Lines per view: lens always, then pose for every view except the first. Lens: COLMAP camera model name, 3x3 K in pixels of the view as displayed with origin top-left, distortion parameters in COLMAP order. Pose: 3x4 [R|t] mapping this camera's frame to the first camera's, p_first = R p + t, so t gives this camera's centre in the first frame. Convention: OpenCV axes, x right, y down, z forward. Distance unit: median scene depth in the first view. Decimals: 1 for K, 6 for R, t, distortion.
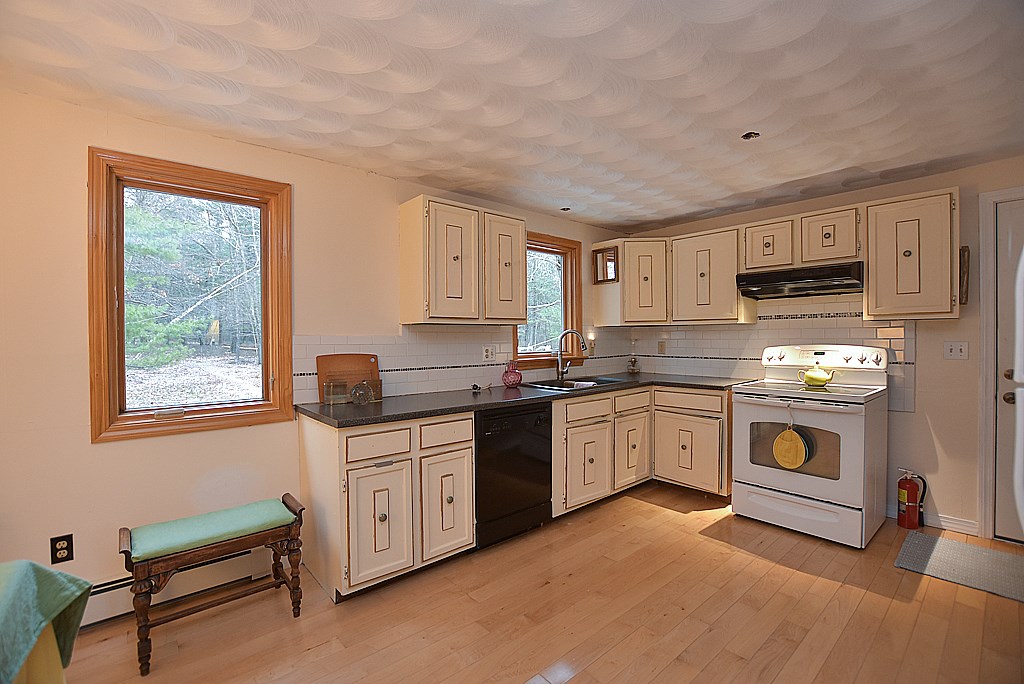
lens RADIAL K [[444.6, 0, 515.4], [0, 444.6, 371.8], [0, 0, 1]] dist [-0.026108, 0.002518]
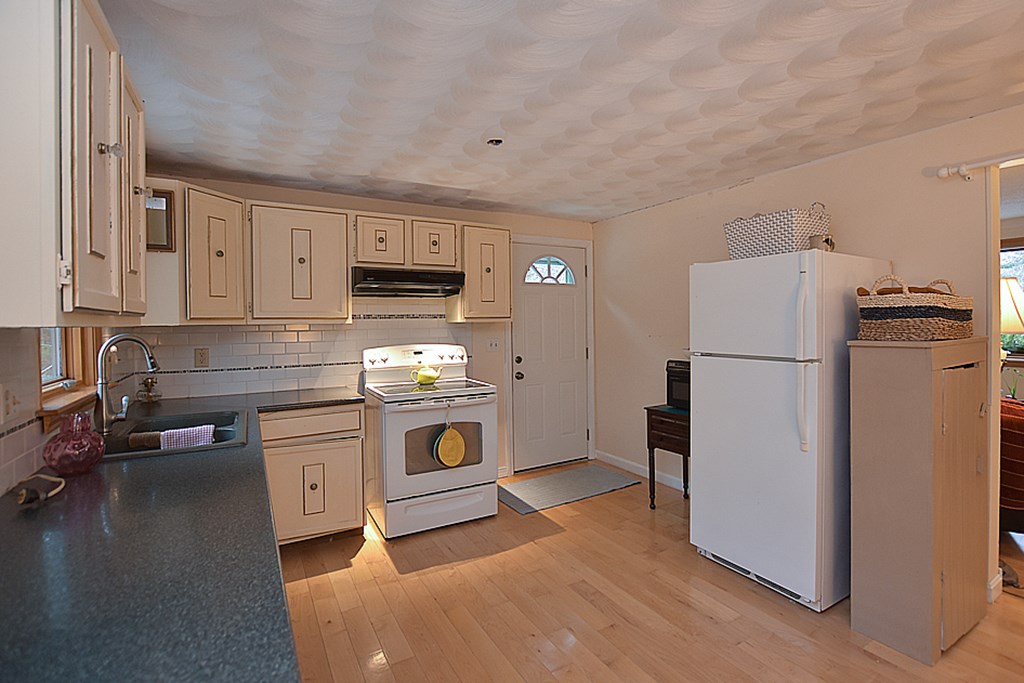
lens RADIAL K [[505.9, 0, 508.4], [0, 505.9, 352.2], [0, 0, 1]] dist [-0.029904, 0.000002]
pose [[0.172532, -0.054542, 0.983493, -0.479161], [0.091874, 0.995004, 0.039063, -0.075051], [-0.980710, 0.083617, 0.176681, 0.615365]]
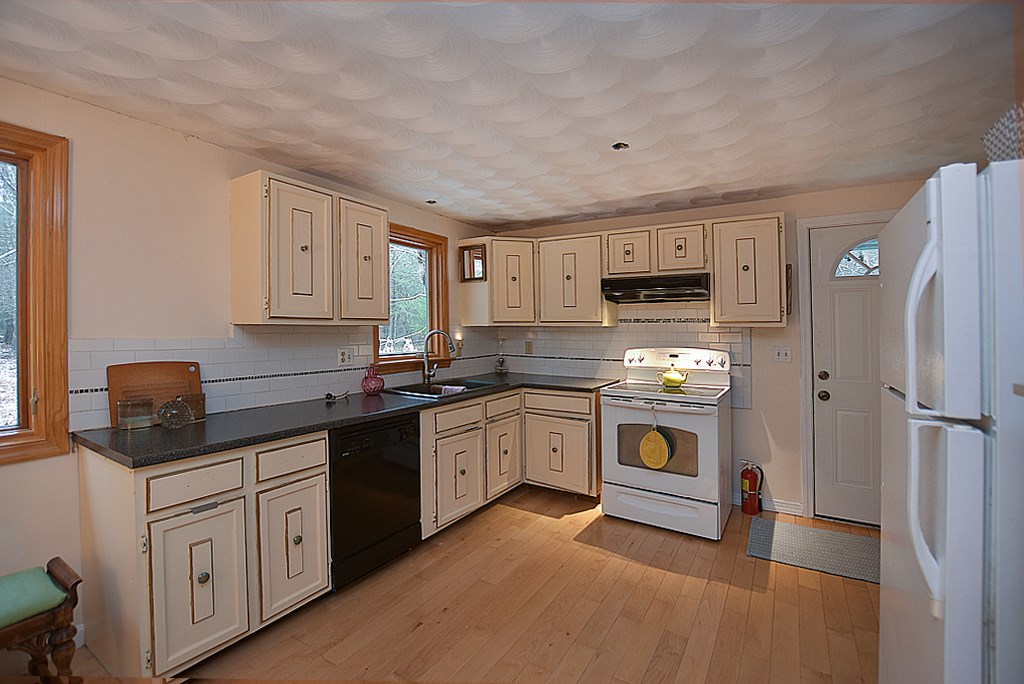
lens RADIAL K [[444.6, 0, 509.4], [0, 444.6, 351.4], [0, 0, 1]] dist [-0.026108, 0.002518]
pose [[0.956283, -0.007451, 0.292349, -0.007334], [0.015820, 0.999530, -0.026271, -0.032510], [-0.292015, 0.029747, 0.955951, 0.087980]]
